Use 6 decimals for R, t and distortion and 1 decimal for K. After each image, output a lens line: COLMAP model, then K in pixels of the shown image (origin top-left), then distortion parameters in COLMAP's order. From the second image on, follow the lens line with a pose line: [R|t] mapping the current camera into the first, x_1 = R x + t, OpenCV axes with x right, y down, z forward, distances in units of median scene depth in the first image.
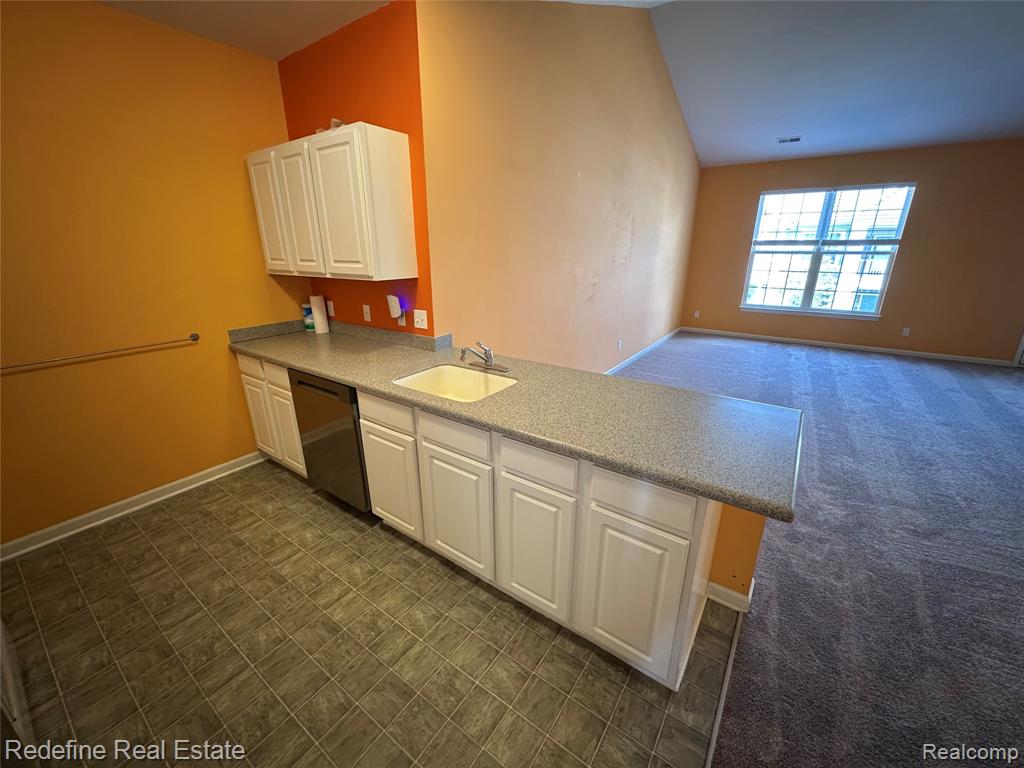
lens RADIAL K [[409.8, 0, 506.1], [0, 409.8, 387.2], [0, 0, 1]] dist [-0.010566, 0.001518]
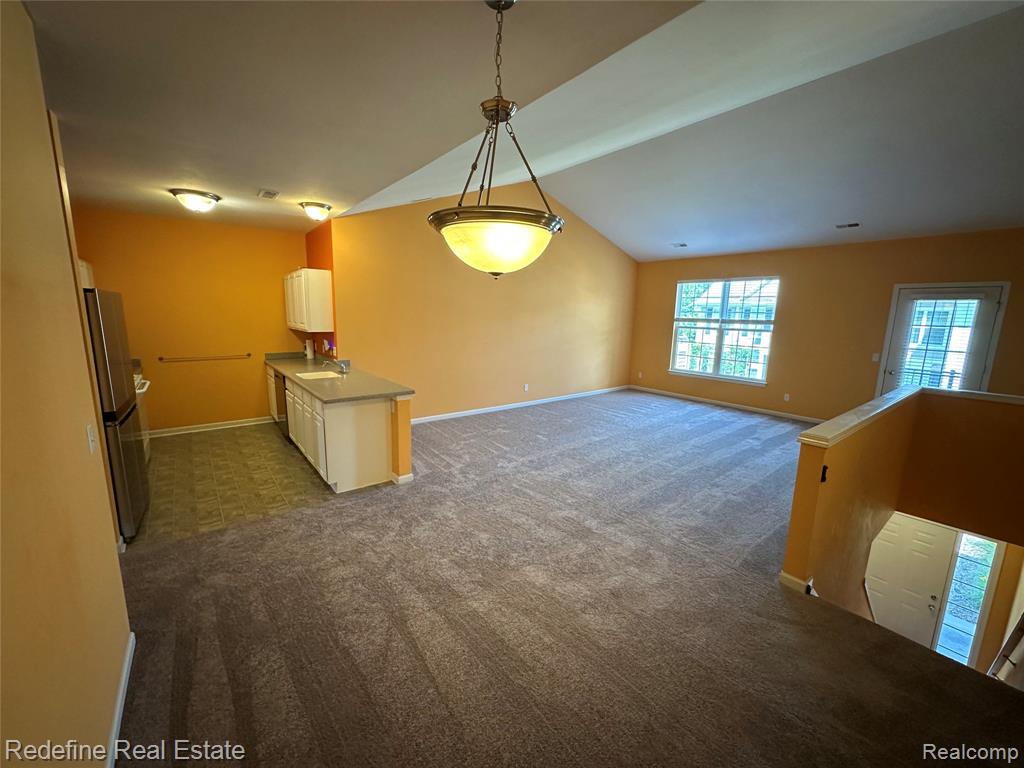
lens RADIAL K [[409.8, 0, 520.8], [0, 409.8, 387.7], [0, 0, 1]] dist [-0.010566, 0.001518]
pose [[0.957542, 0.070894, -0.279441, 0.591256], [-0.114999, 0.982765, -0.144734, 0.093951], [0.264364, 0.170724, 0.949192, -0.310590]]
